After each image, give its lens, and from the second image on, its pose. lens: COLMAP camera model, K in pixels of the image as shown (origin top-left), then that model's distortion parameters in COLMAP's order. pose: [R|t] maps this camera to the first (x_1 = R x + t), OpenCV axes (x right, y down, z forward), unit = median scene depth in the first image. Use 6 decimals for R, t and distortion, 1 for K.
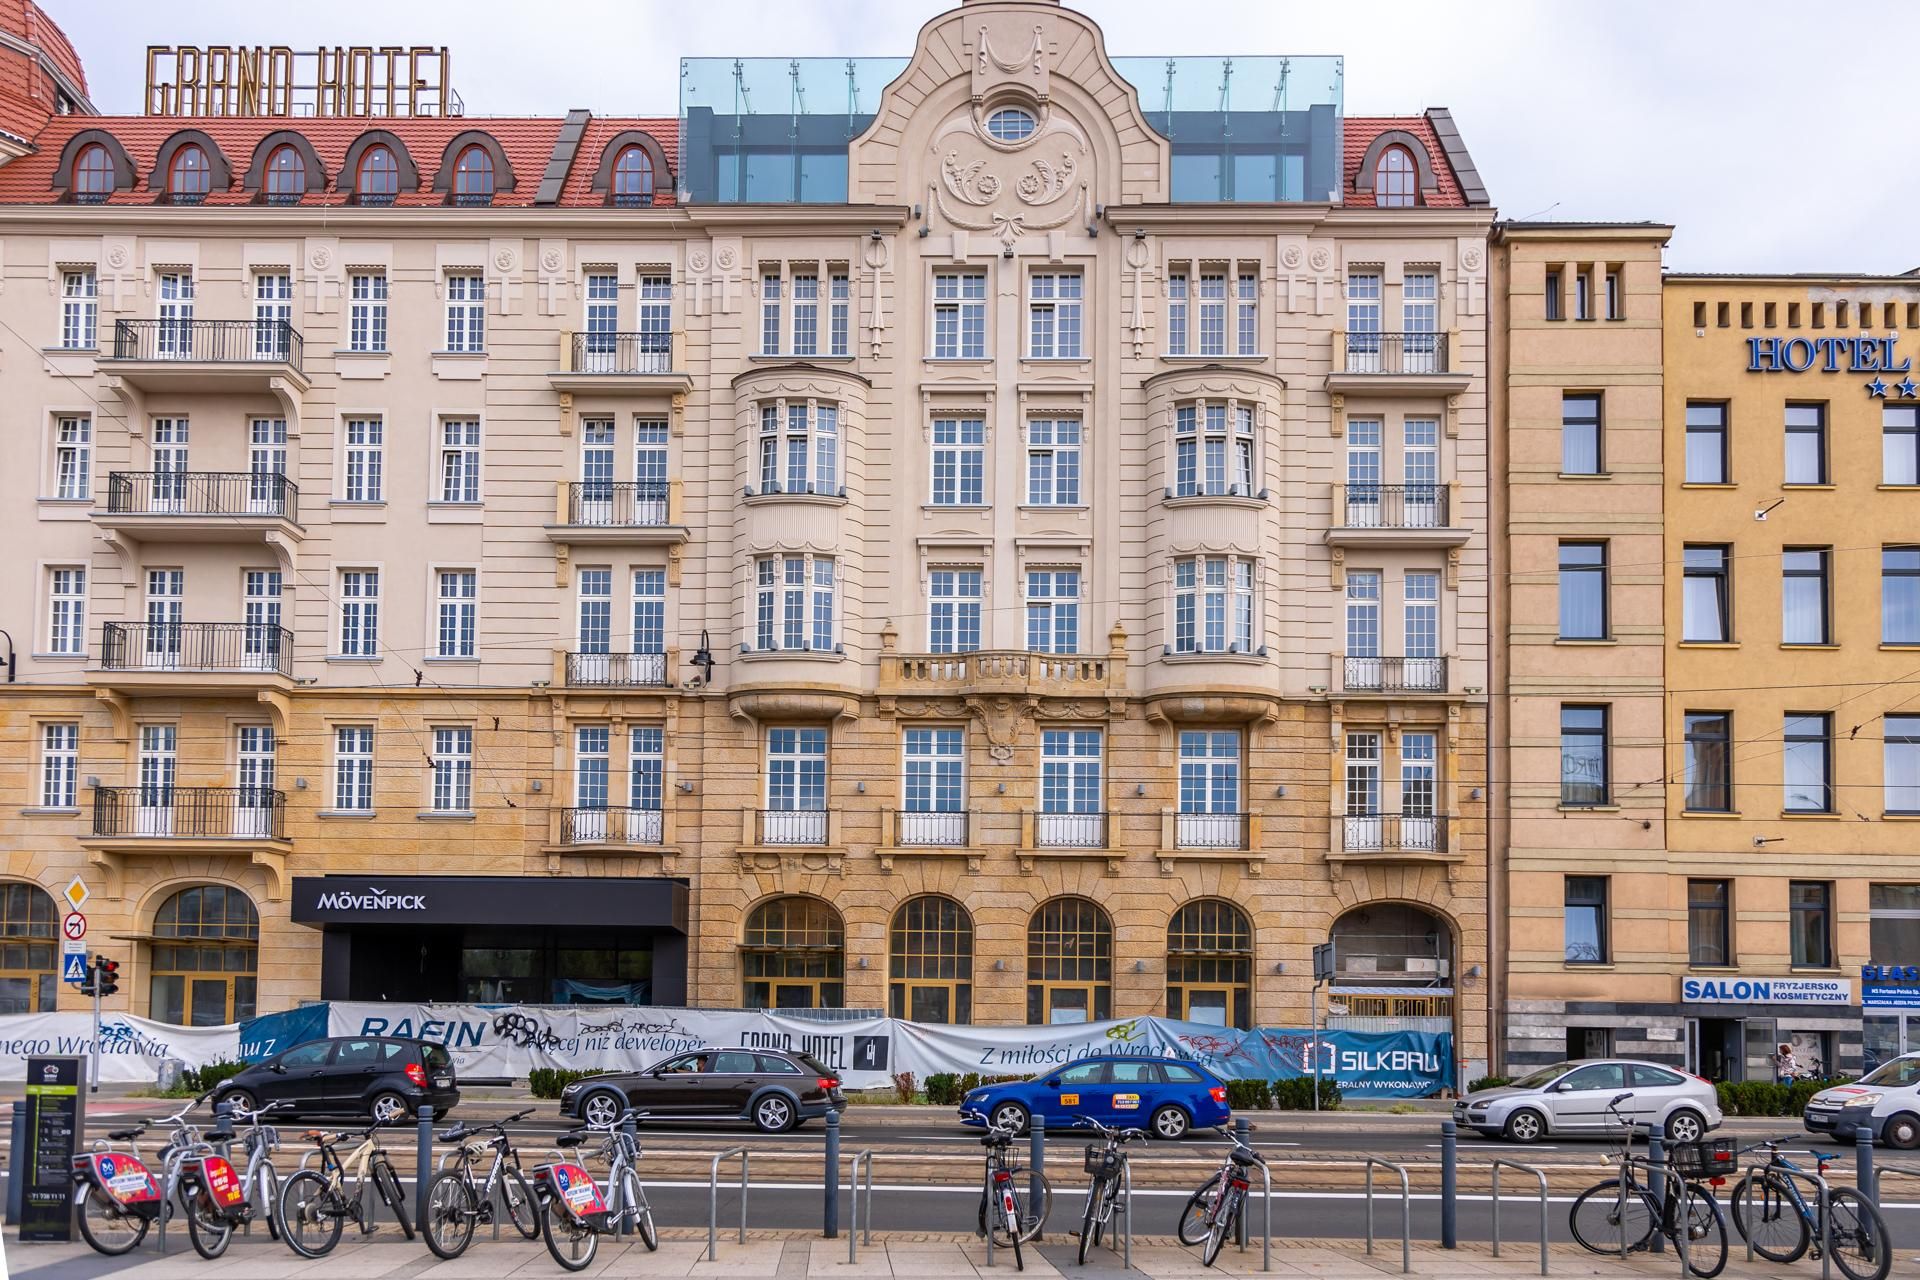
lens RADIAL K [[3764.4, 0, 960.0], [0, 3764.4, 640.0], [0, 0, 1]] dist [-0.032798, 0.636844]
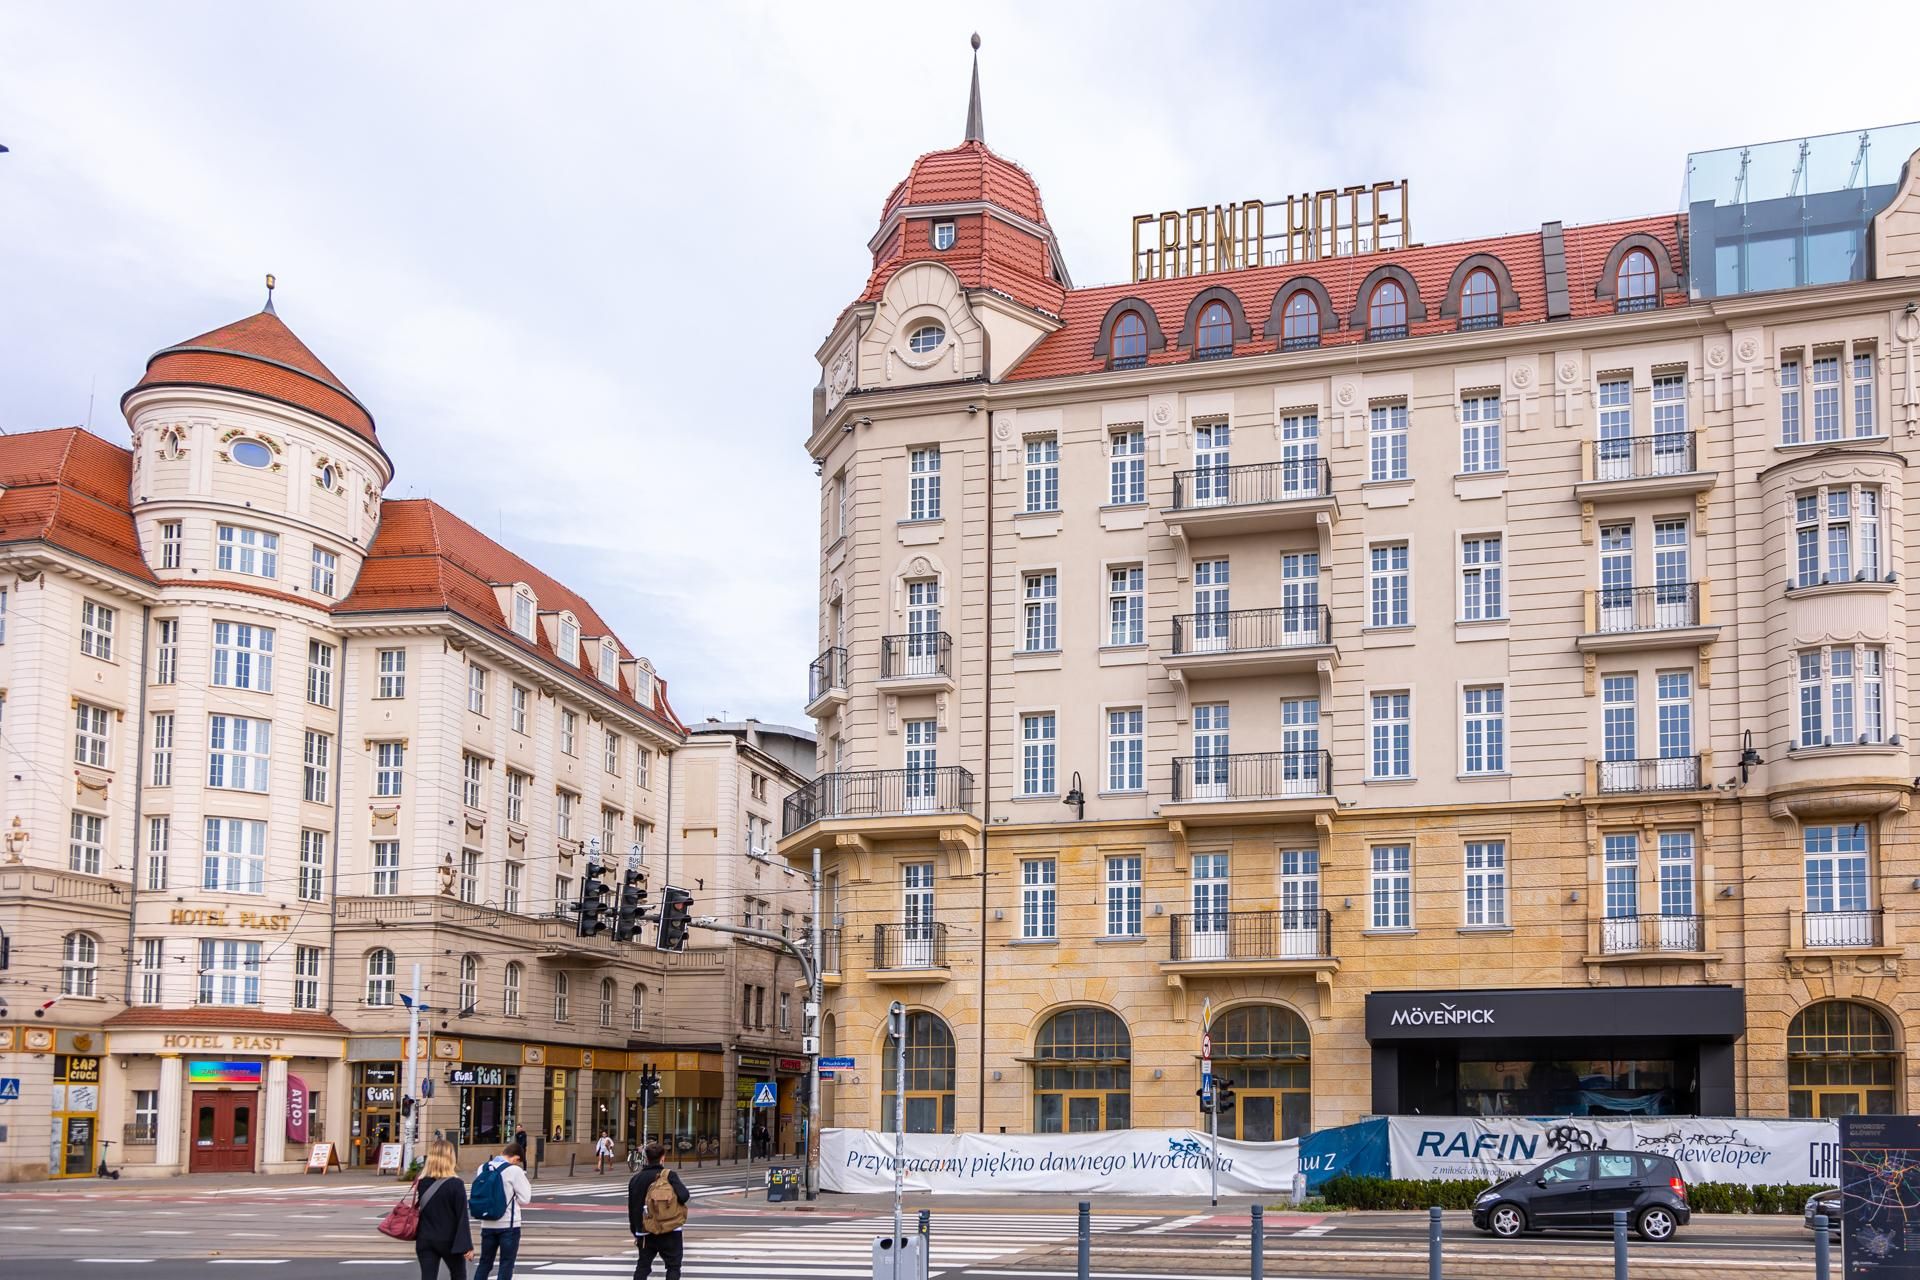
lens RADIAL K [[3960.3, 0, 959.5], [0, 3960.3, 577.6], [0, 0, 1]] dist [0.078158, -0.236702]
pose [[0.884937, -0.077378, -0.459237, 0.241811], [0.059226, 0.996792, -0.053825, 0.001454], [0.461929, 0.020433, 0.886681, -0.012950]]
